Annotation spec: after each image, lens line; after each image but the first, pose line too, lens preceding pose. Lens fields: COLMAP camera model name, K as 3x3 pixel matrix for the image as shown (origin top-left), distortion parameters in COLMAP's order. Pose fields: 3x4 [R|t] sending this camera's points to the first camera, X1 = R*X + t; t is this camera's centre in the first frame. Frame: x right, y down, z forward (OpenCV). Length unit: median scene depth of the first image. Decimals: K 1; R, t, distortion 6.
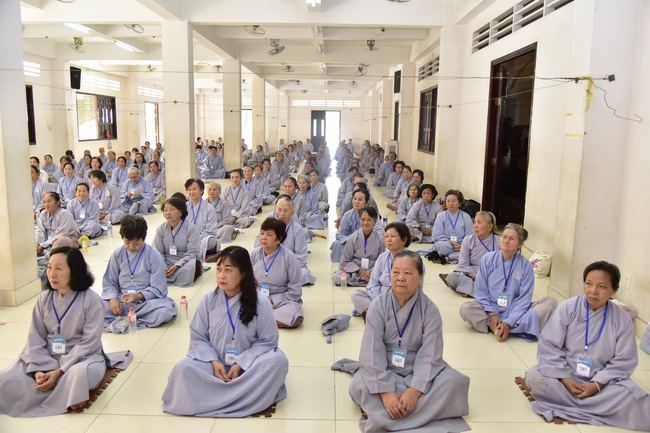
lens RADIAL K [[526.9, 0, 325.0], [0, 526.9, 216.5], [0, 0, 1]] dist [0.004837, 0.002582]
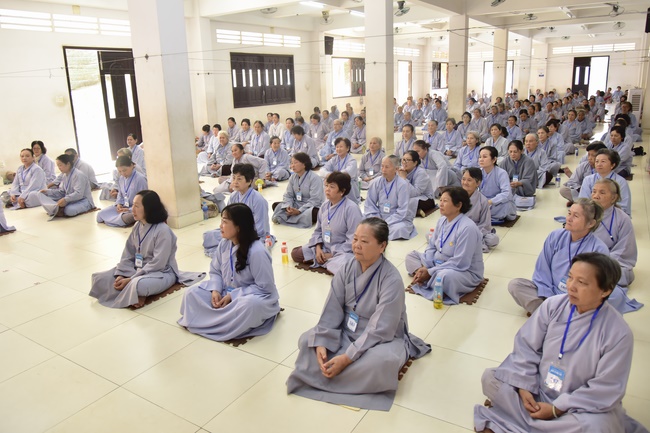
lens RADIAL K [[482.7, 0, 323.3], [0, 482.7, 207.8], [0, 0, 1]] dist [-0.043114, 0.007215]
pose [[0.851685, 0.085101, -0.517098, 0.221670], [-0.036731, 0.993994, 0.103088, -0.016523], [0.522765, -0.068805, 0.849695, 0.081661]]
